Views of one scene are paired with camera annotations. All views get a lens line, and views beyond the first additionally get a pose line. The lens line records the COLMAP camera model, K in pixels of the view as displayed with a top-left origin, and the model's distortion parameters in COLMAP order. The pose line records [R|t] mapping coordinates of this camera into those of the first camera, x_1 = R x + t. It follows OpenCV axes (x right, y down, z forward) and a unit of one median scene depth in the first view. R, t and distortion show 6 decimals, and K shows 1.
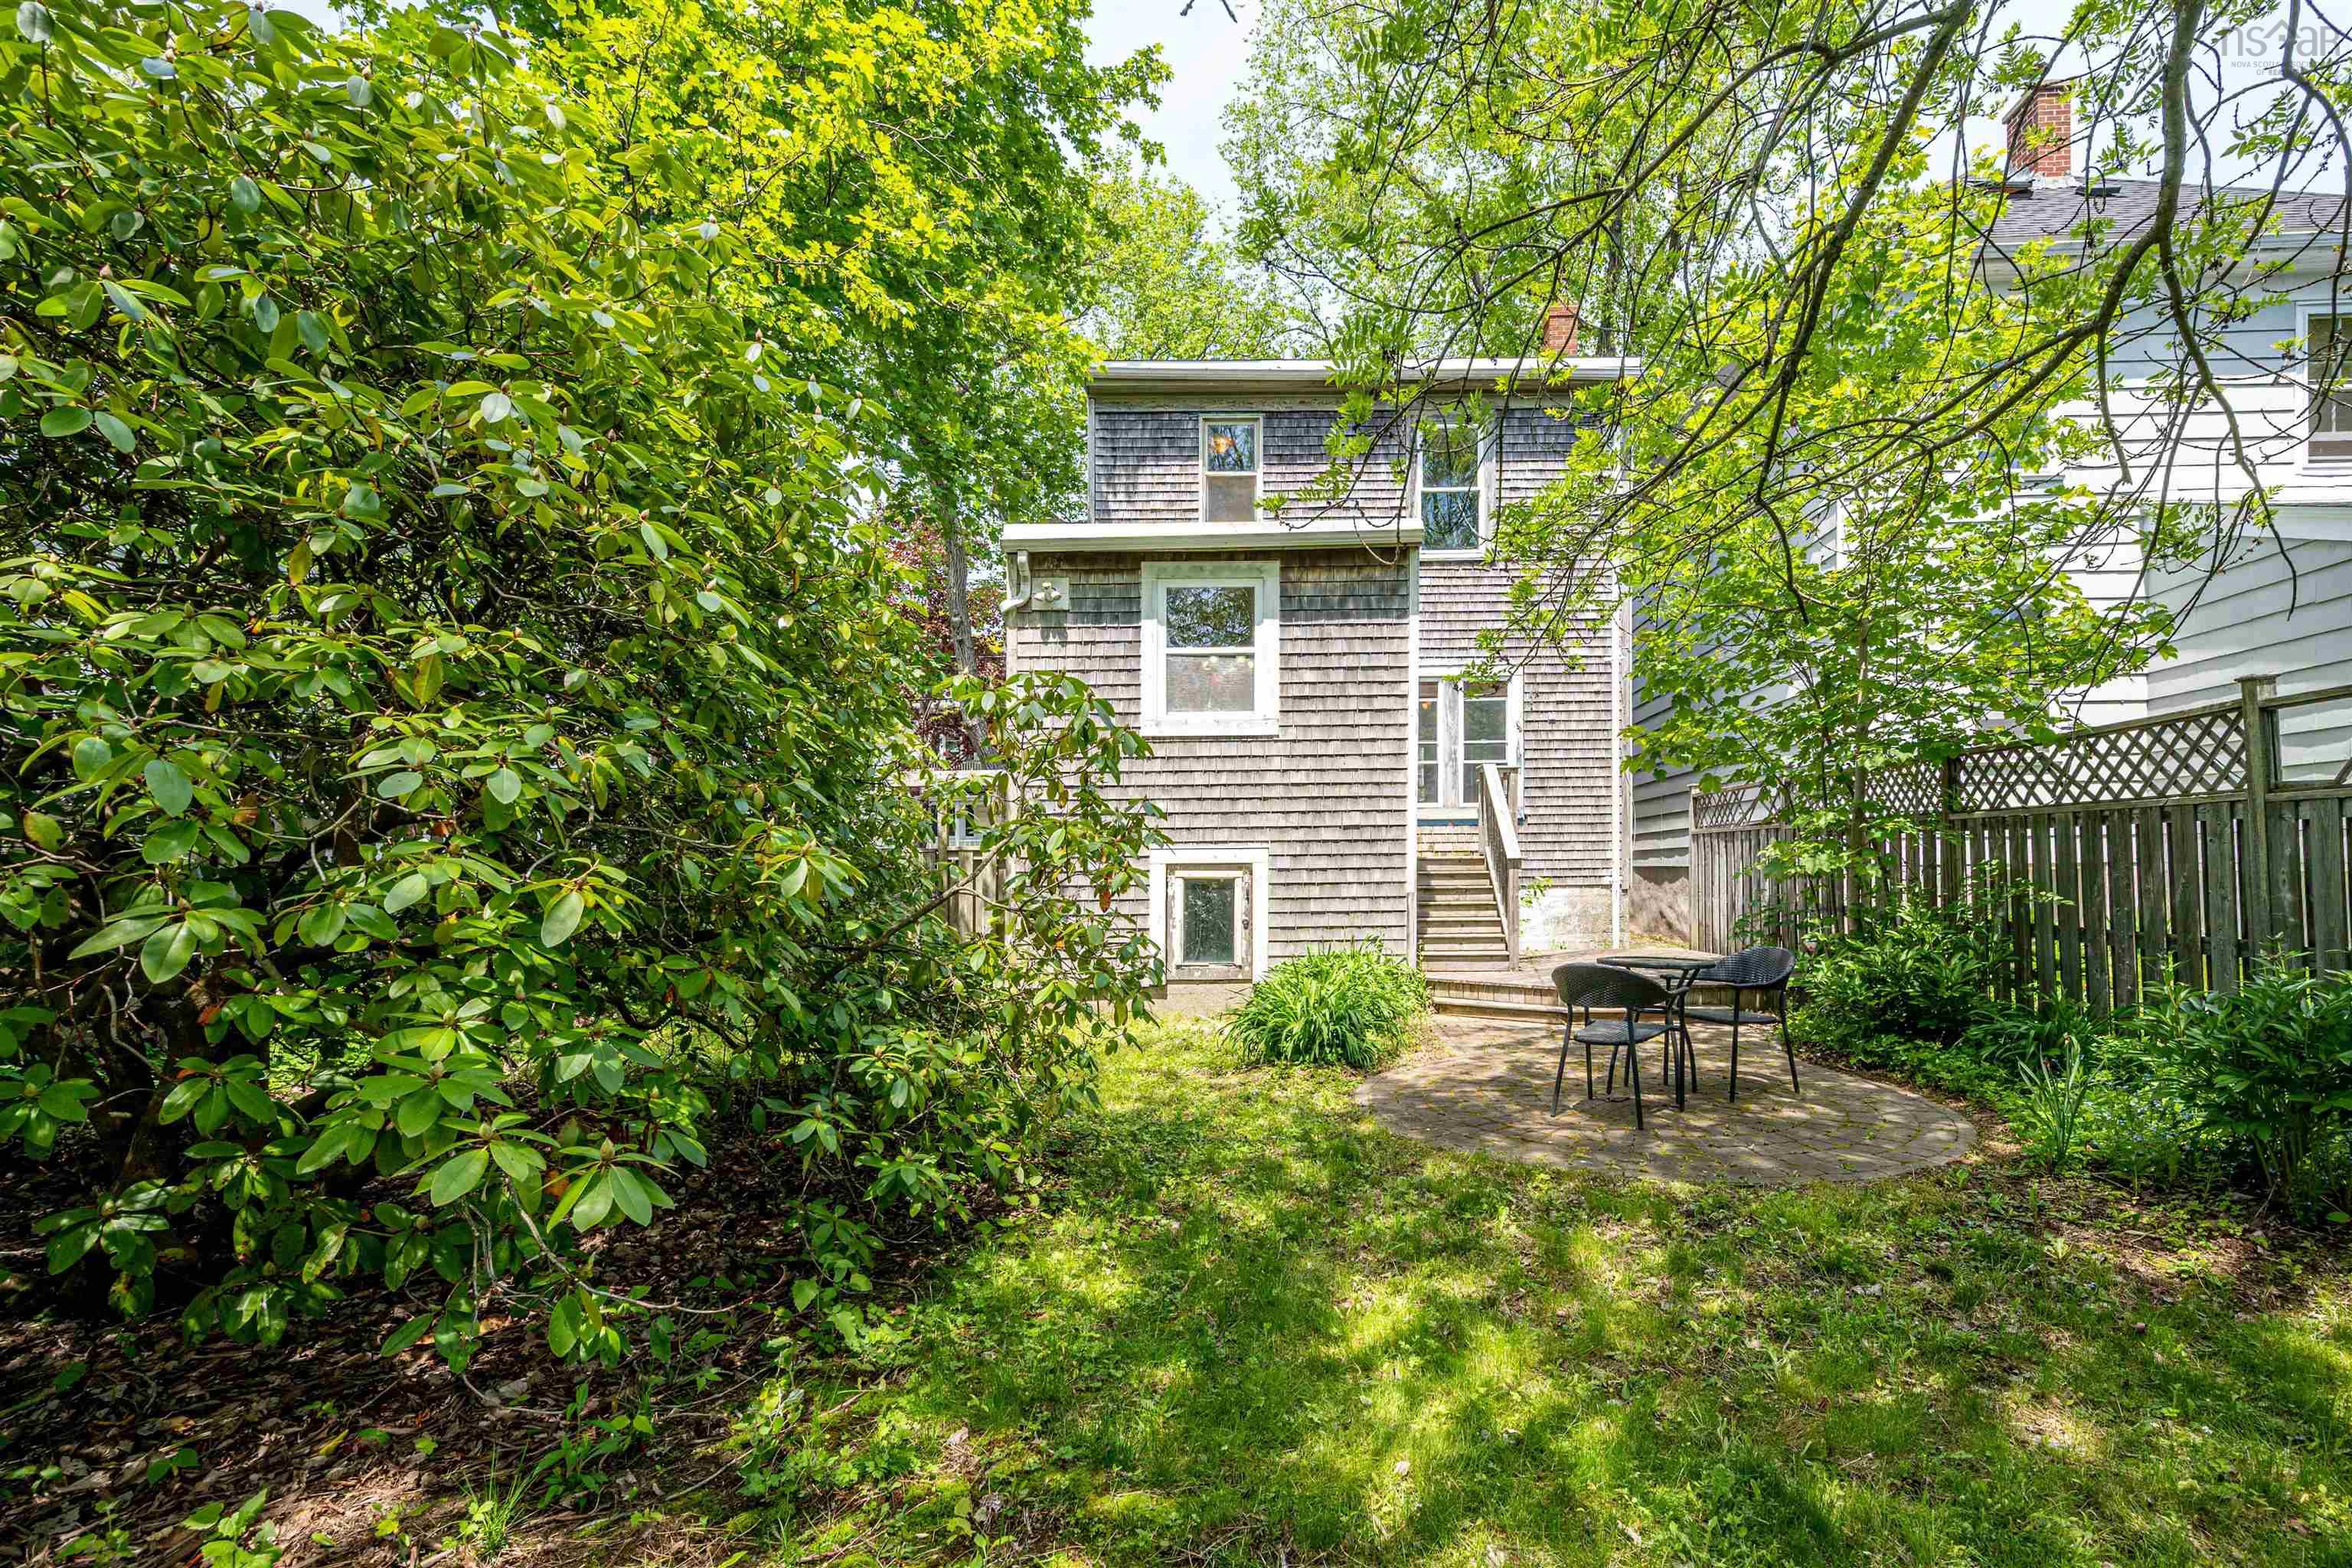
lens RADIAL K [[985.9, 0, 1198.4], [0, 985.9, 780.8], [0, 0, 1]] dist [0.000351, -0.000203]
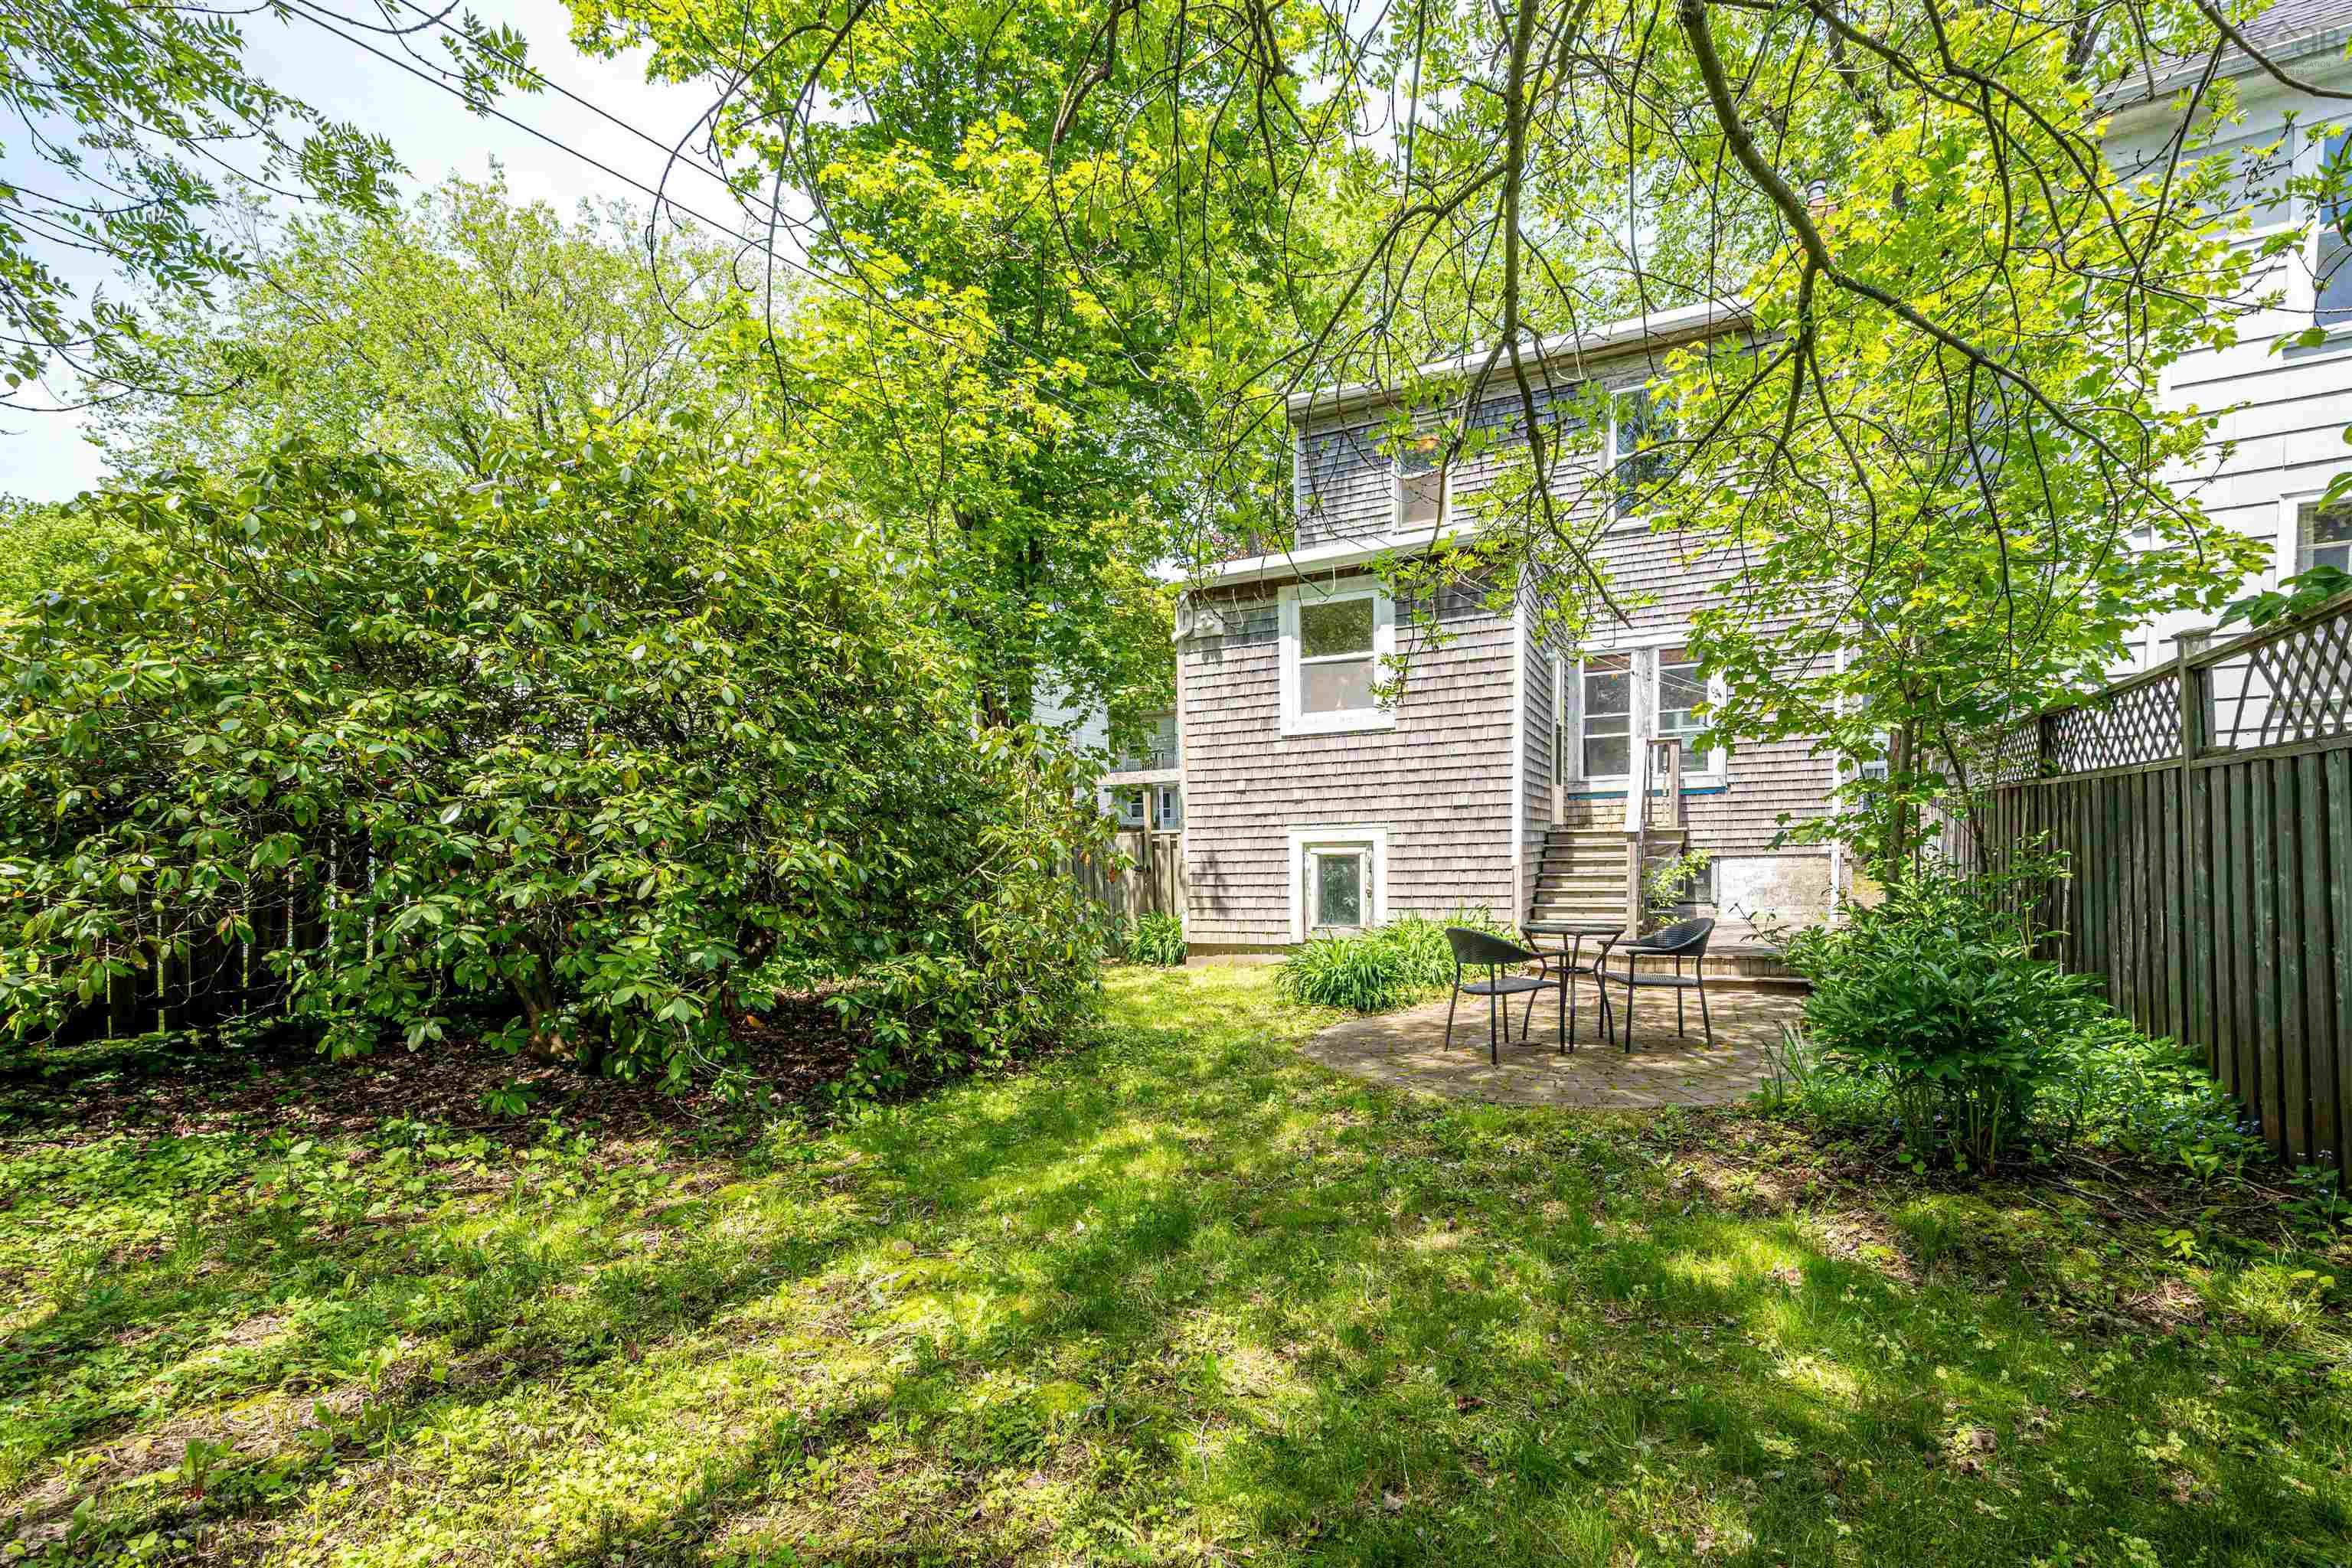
lens RADIAL K [[955.4, 0, 1174.5], [0, 955.4, 811.7], [0, 0, 1]] dist [0.000348, -0.000019]
pose [[0.908799, -0.028899, -0.416231, 0.307785], [0.054097, 0.997339, 0.048869, -0.017418], [0.413711, -0.066929, 0.907945, -0.109075]]
